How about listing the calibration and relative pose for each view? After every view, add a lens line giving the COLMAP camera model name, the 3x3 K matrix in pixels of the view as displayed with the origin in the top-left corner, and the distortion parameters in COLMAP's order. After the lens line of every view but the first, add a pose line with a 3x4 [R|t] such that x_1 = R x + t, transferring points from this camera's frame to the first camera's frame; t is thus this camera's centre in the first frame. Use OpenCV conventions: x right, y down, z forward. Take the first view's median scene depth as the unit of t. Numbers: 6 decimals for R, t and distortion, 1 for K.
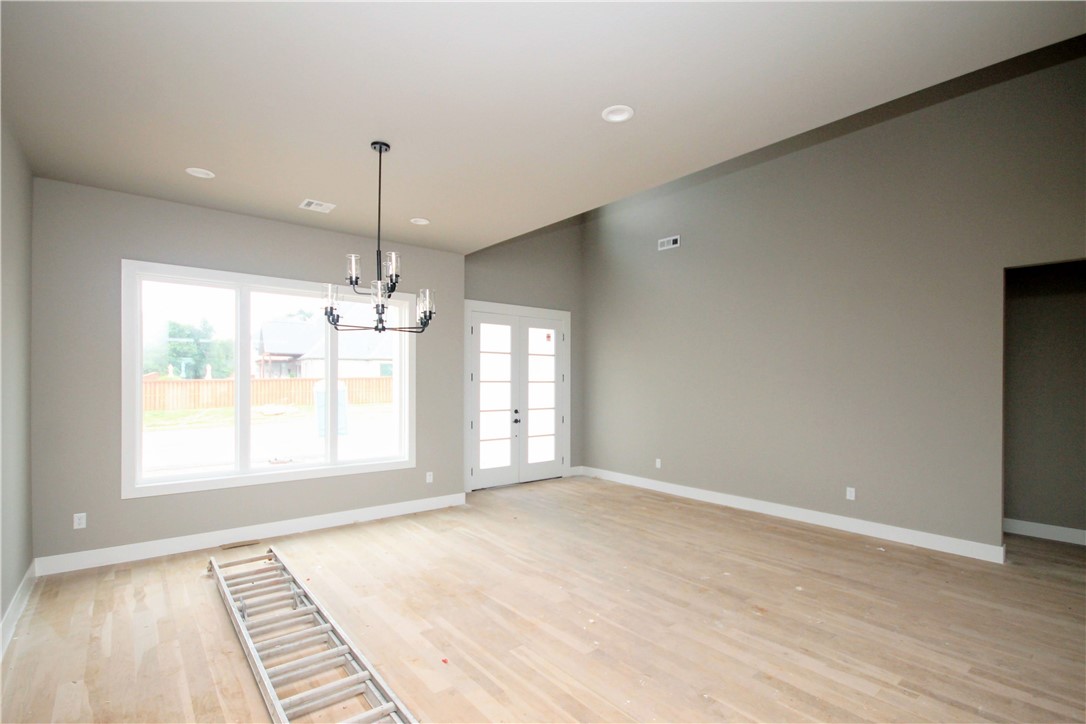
lens RADIAL K [[517.7, 0, 545.0], [0, 517.7, 384.2], [0, 0, 1]] dist [-0.000298, -0.000818]
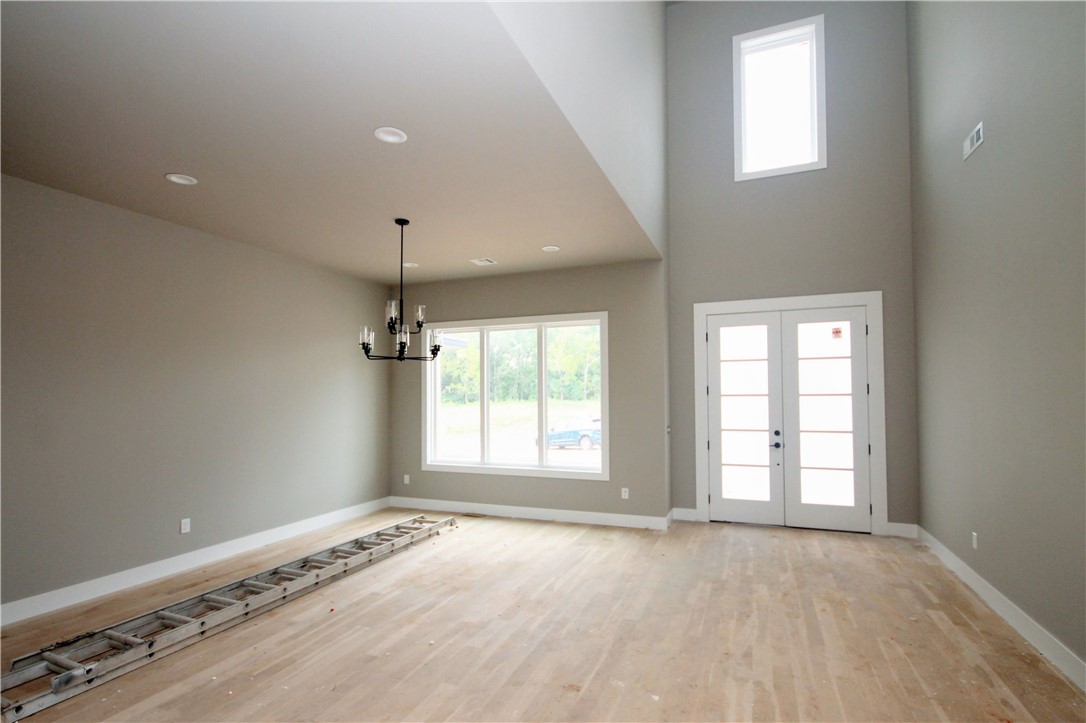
lens RADIAL K [[517.7, 0, 545.0], [0, 517.7, 383.7], [0, 0, 1]] dist [-0.000298, -0.000818]
pose [[0.475632, -0.030464, -0.879117, 0.566431], [0.006981, 0.999499, -0.030859, -0.000304], [0.879617, 0.008540, 0.475606, 0.382412]]
